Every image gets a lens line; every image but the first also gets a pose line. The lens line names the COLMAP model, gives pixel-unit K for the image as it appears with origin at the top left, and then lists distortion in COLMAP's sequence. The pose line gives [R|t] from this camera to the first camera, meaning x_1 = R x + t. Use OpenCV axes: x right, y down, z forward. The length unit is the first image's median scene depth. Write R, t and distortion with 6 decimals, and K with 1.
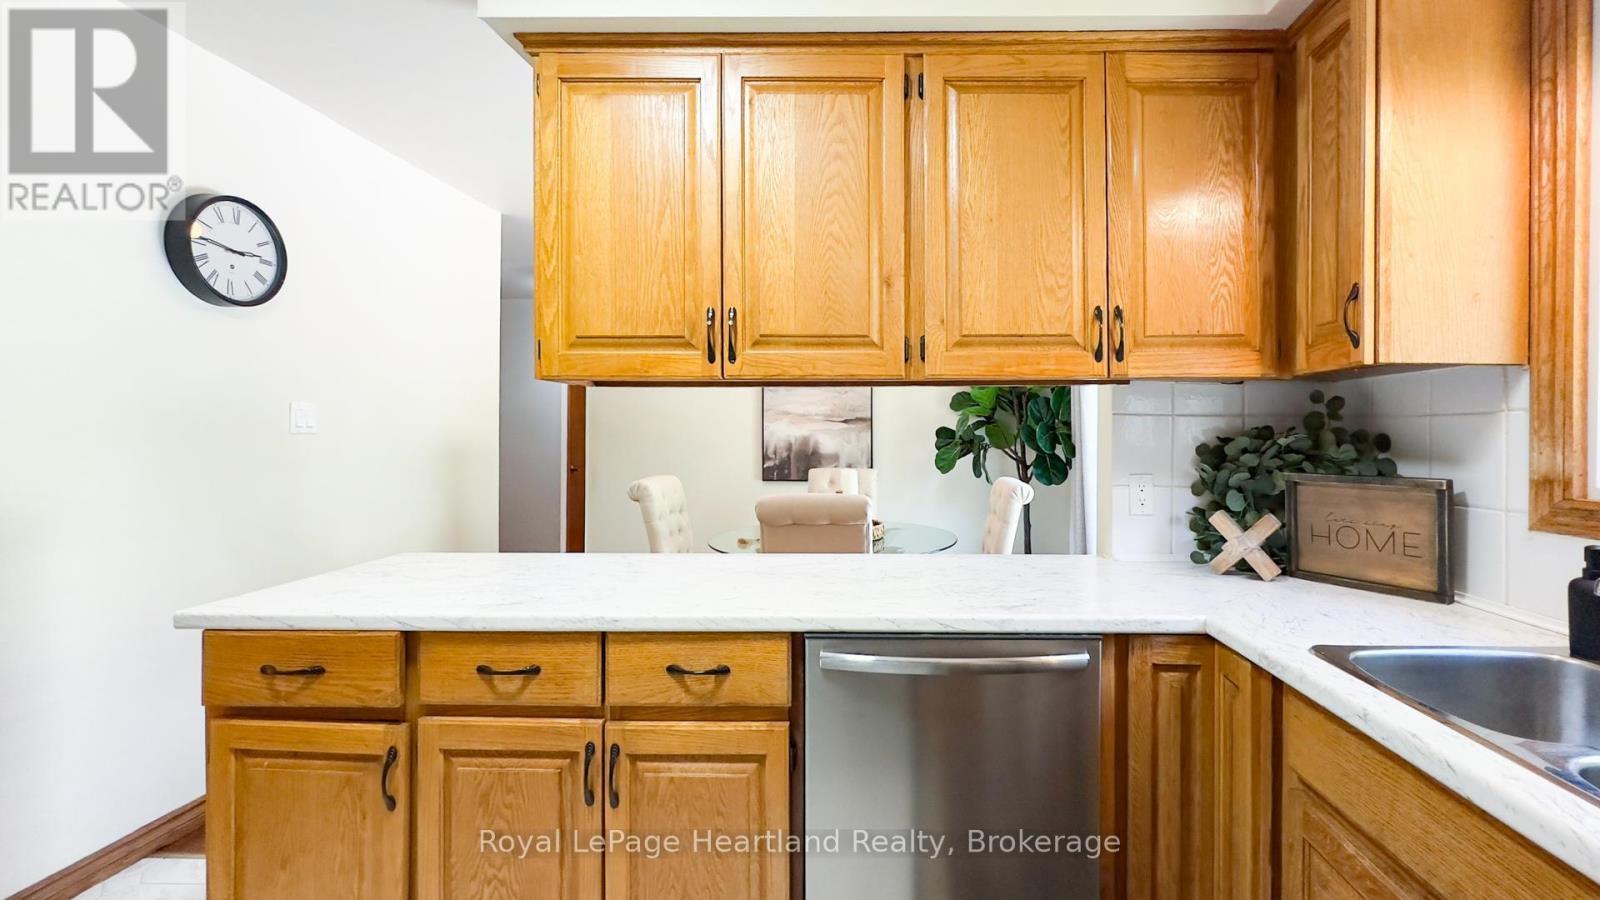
lens RADIAL K [[669.7, 0, 872.6], [0, 669.7, 437.5], [0, 0, 1]] dist [-0.000500, -0.000036]
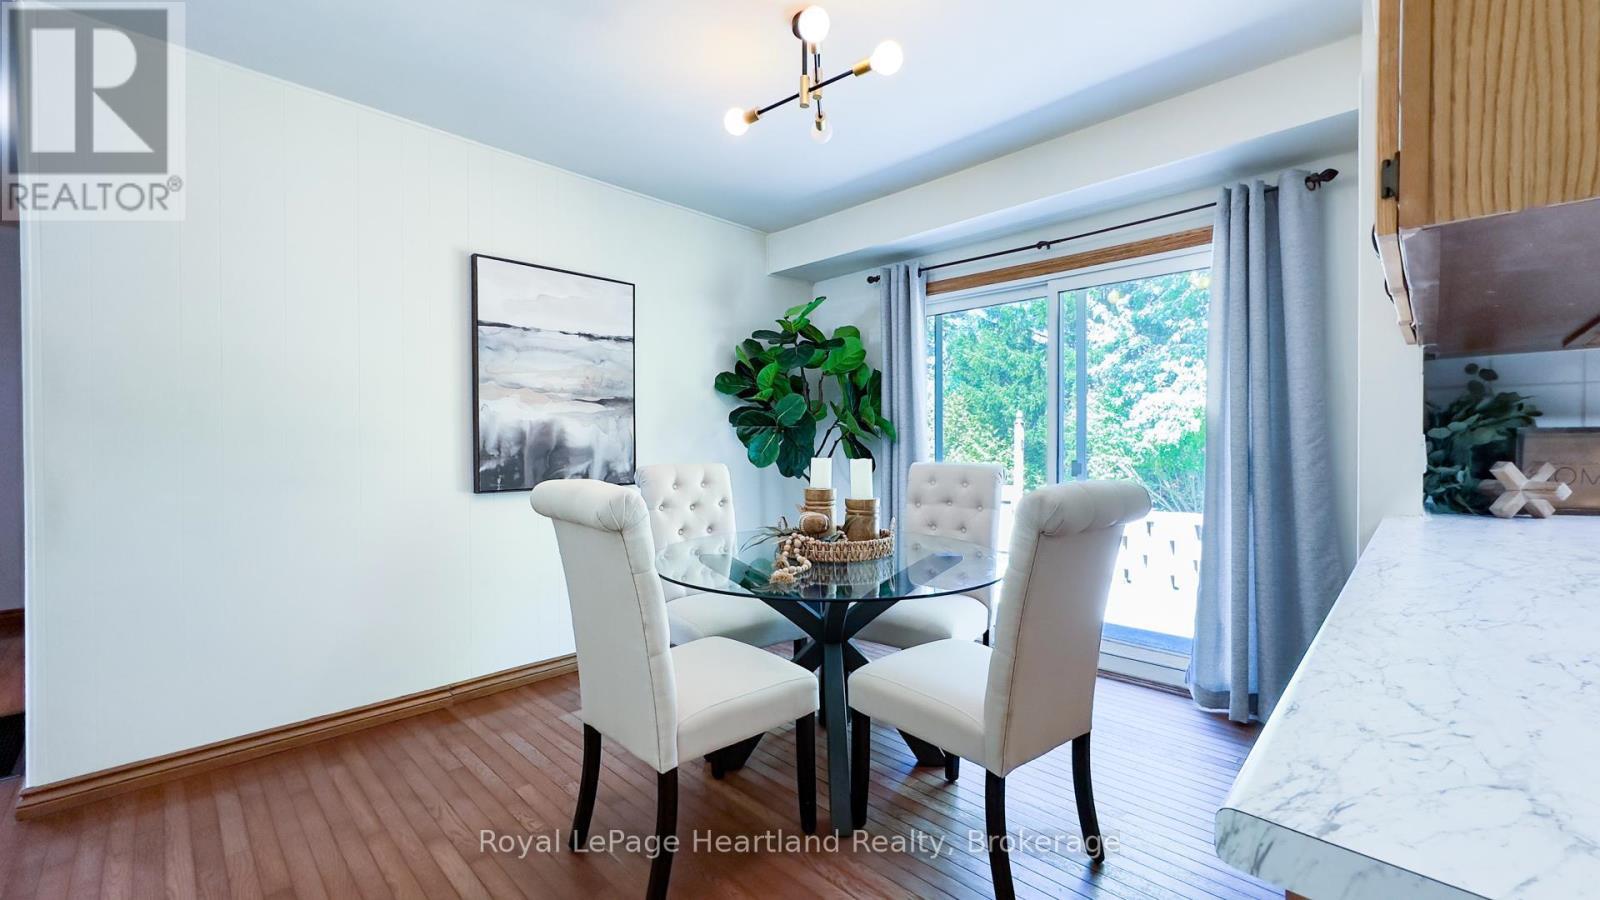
lens RADIAL K [[649.6, 0, 806.5], [0, 649.6, 450.4], [0, 0, 1]] dist [-0.000439, 0.000030]
pose [[0.722112, -0.016140, 0.691588, -0.360965], [0.010925, 0.999869, 0.011927, 0.021482], [-0.691690, -0.001058, 0.722194, 0.352475]]
